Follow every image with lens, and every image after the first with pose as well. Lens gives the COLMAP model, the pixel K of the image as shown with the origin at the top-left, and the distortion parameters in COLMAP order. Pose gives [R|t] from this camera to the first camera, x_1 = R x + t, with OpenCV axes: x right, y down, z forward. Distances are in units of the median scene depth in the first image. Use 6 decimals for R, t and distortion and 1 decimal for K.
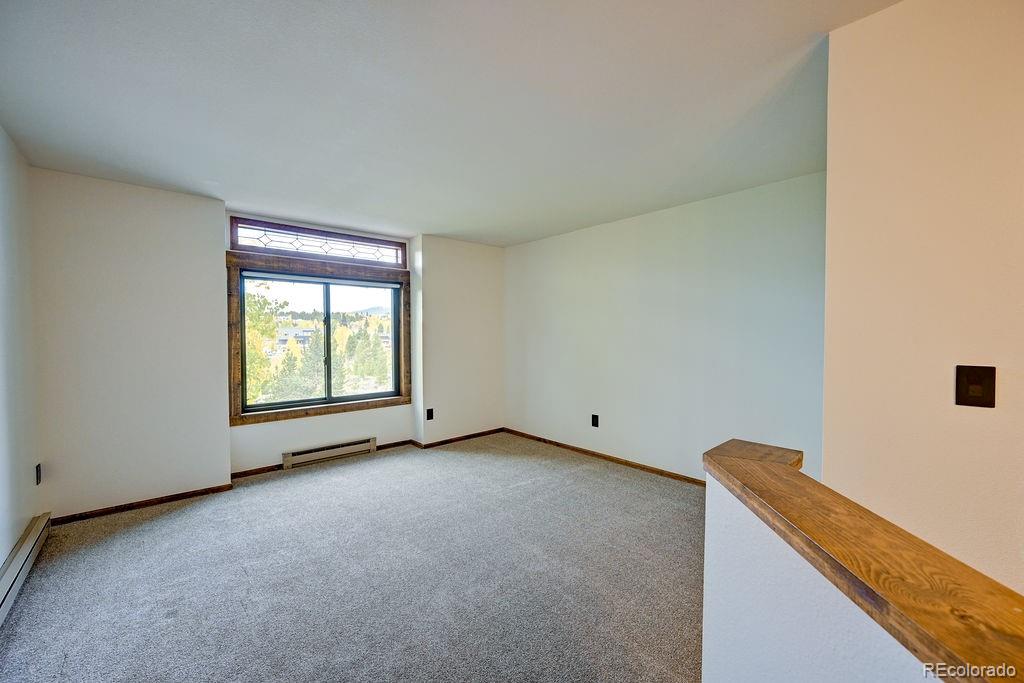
lens RADIAL K [[404.3, 0, 508.3], [0, 404.3, 338.6], [0, 0, 1]] dist [-0.004094, 0.001709]
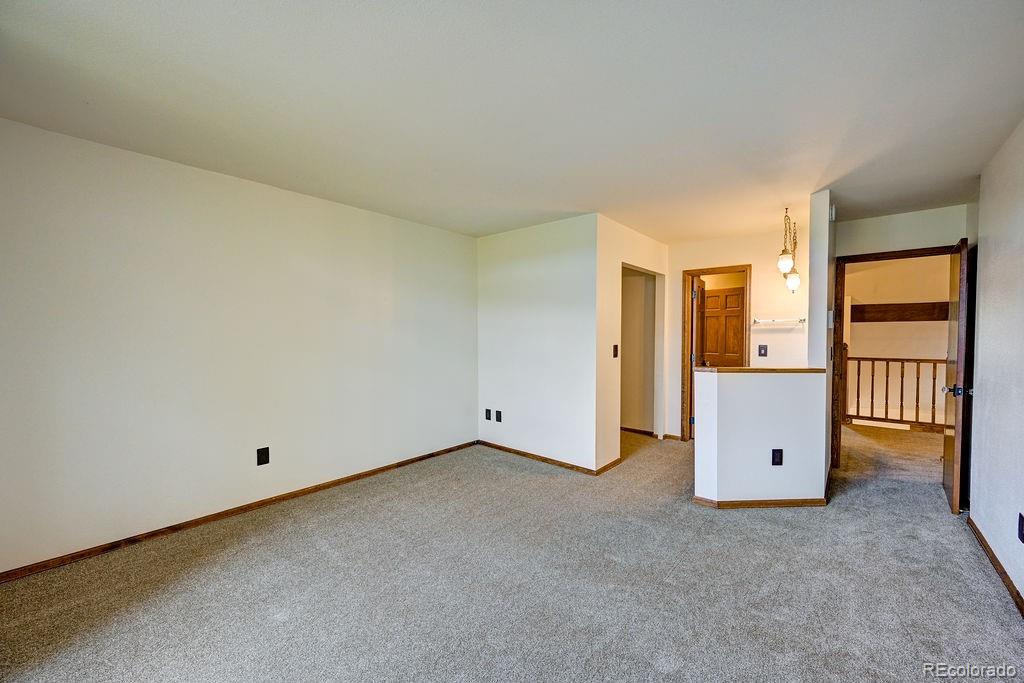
lens RADIAL K [[404.3, 0, 514.6], [0, 404.3, 342.3], [0, 0, 1]] dist [-0.004094, 0.001709]
pose [[-0.125049, -0.017365, 0.991999, -0.537191], [0.000181, 0.999846, 0.017526, -0.009235], [-0.992151, 0.002371, -0.125026, 0.626273]]
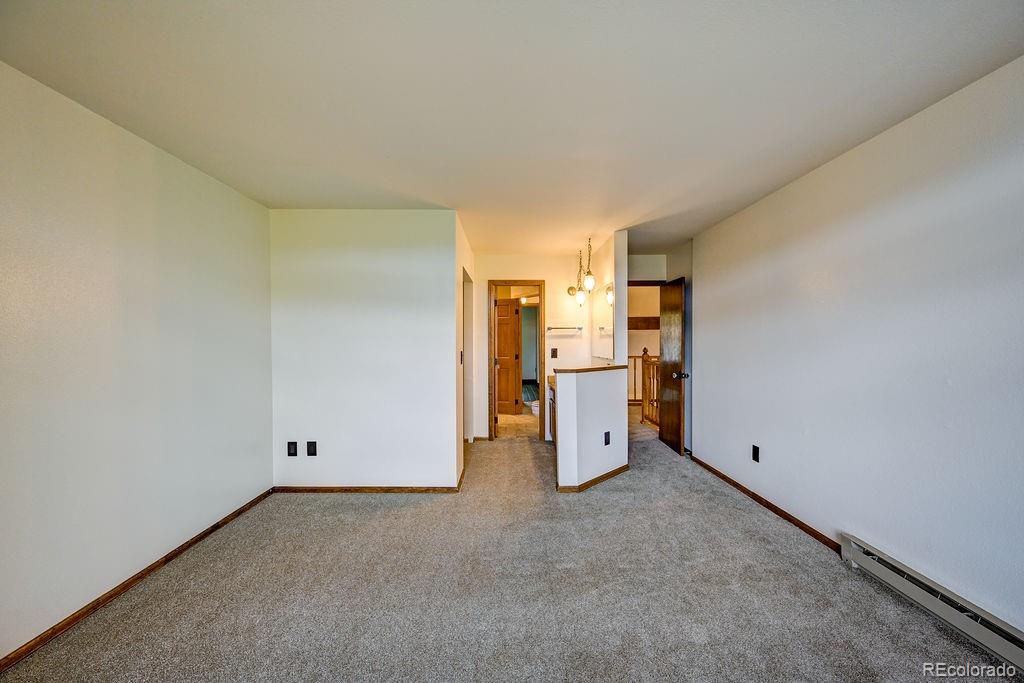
lens RADIAL K [[404.3, 0, 514.8], [0, 404.3, 343.5], [0, 0, 1]] dist [-0.004094, 0.001709]
pose [[-0.753690, 0.000940, 0.657229, -0.323727], [0.008191, 0.999935, 0.007963, -0.010017], [-0.657179, 0.011384, -0.753649, 0.871026]]
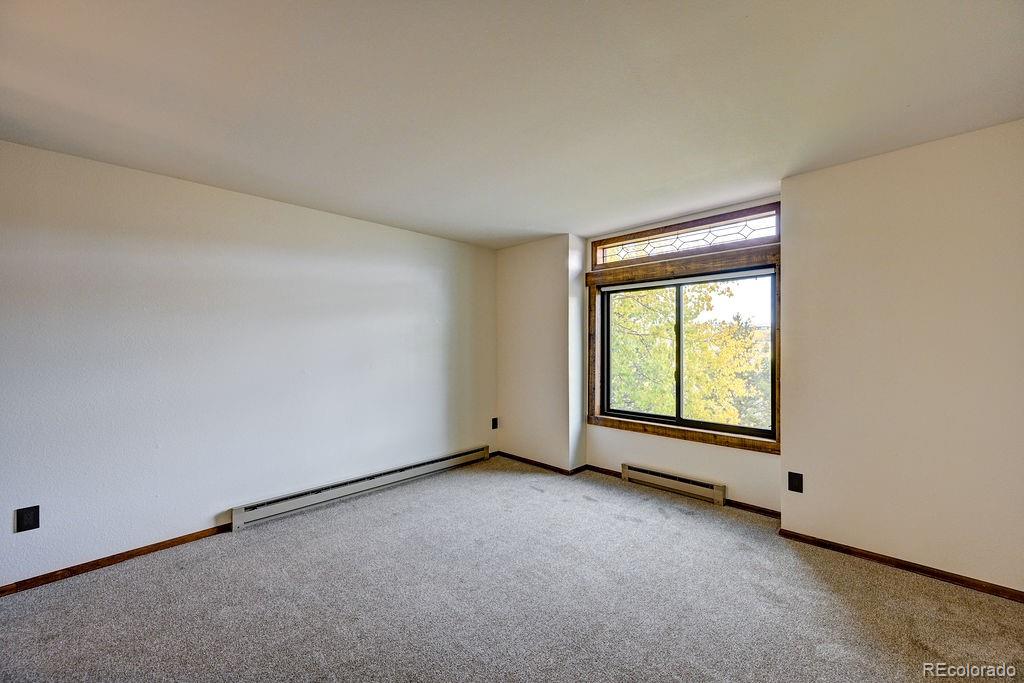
lens RADIAL K [[404.3, 0, 519.0], [0, 404.3, 341.1], [0, 0, 1]] dist [-0.004094, 0.001709]
pose [[0.077282, 0.003516, -0.997003, 0.377137], [0.000236, 0.999994, 0.003545, -0.019968], [0.997009, -0.000509, 0.077281, 0.591041]]
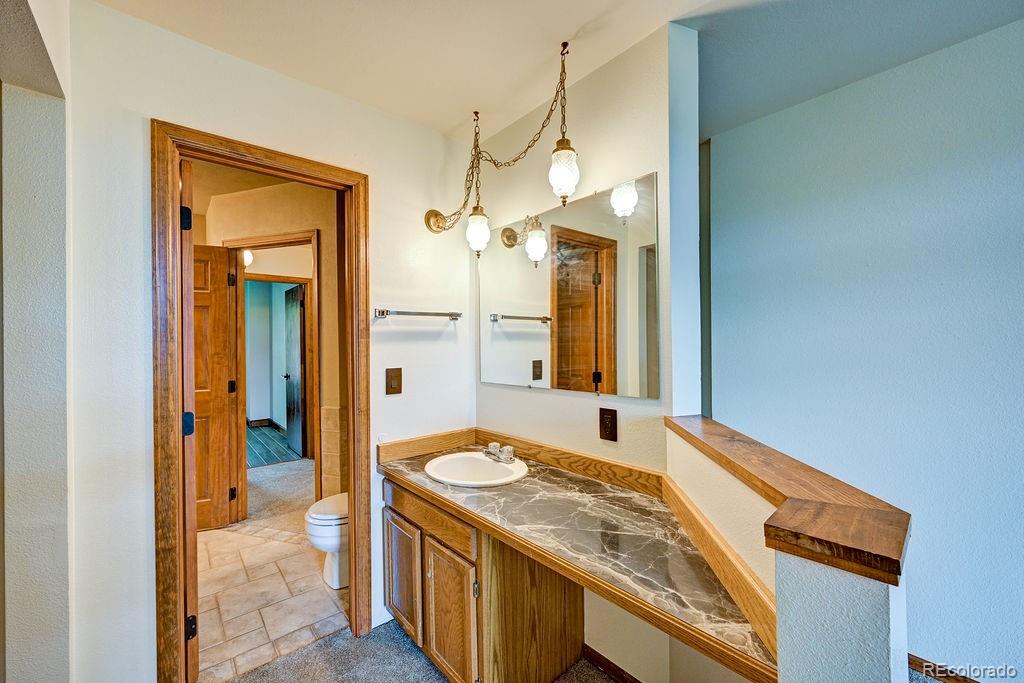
lens RADIAL K [[404.3, 0, 512.9], [0, 404.3, 343.7], [0, 0, 1]] dist [-0.004094, 0.001709]
pose [[-0.999724, 0.014955, 0.018123, 0.237262], [0.015000, 0.999885, 0.002333, -0.010652], [-0.018086, 0.002604, -0.999833, 0.328890]]
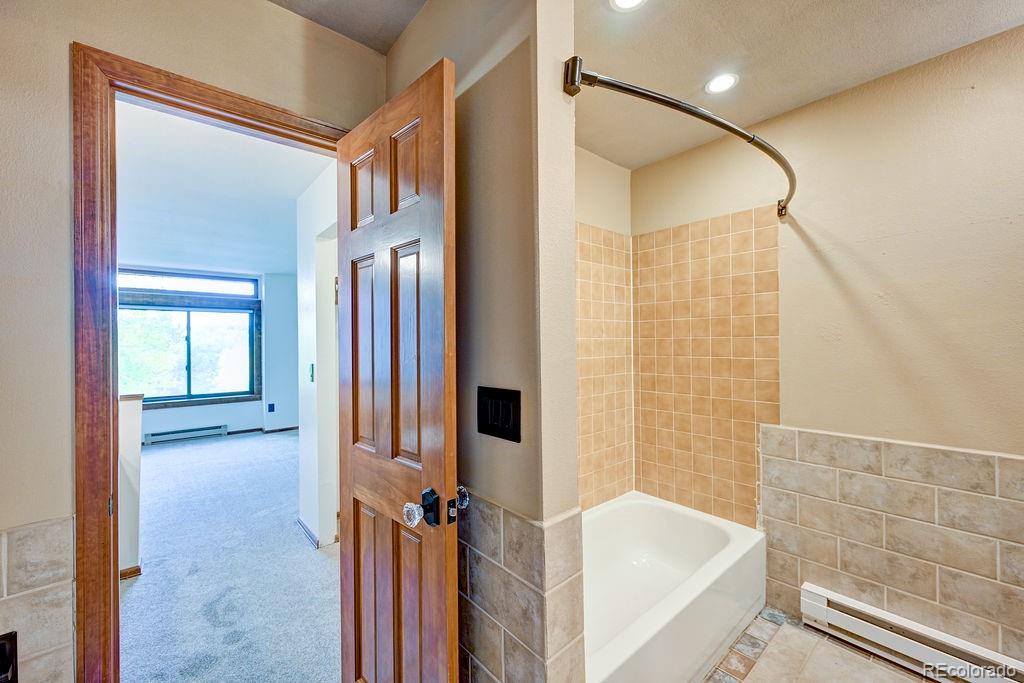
lens RADIAL K [[404.3, 0, 514.9], [0, 404.3, 342.8], [0, 0, 1]] dist [-0.004094, 0.001709]
pose [[0.999798, 0.000004, -0.020100, 0.673595], [-0.000162, 0.999969, -0.007853, -0.018570], [0.020099, 0.007855, 0.999767, -0.335480]]
